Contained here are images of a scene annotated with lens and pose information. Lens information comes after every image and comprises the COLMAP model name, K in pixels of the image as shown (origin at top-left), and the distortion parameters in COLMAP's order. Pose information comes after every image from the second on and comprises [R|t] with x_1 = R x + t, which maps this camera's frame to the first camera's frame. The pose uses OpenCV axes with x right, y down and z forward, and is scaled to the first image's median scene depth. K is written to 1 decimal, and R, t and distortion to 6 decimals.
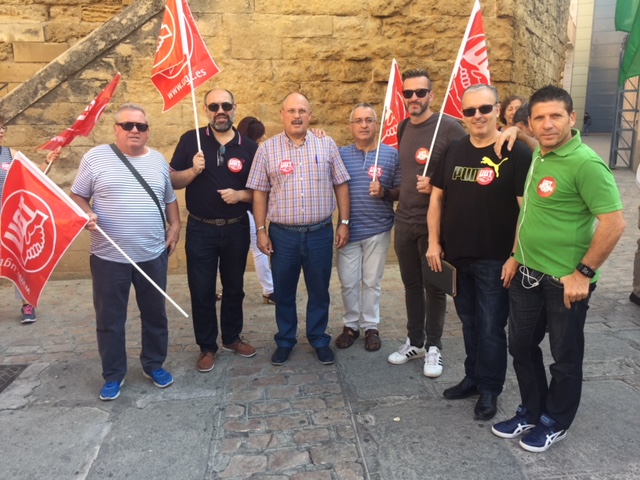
lens RADIAL K [[545.0, 0, 318.9], [0, 545.0, 243.5], [0, 0, 1]] dist [0.047784, -0.071098]
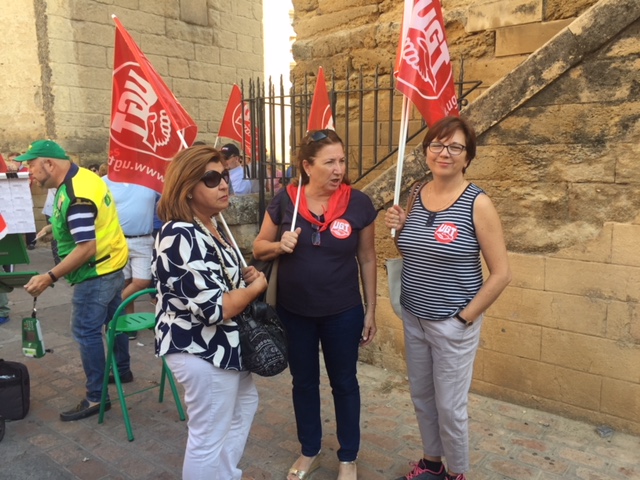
lens RADIAL K [[545.0, 0, 315.5], [0, 545.0, 243.0], [0, 0, 1]] dist [0.047784, -0.071098]
pose [[0.704494, 0.108233, -0.701409, -0.237935], [-0.136062, 0.990568, 0.016193, -0.090335], [0.696546, 0.084027, 0.712575, 0.432711]]
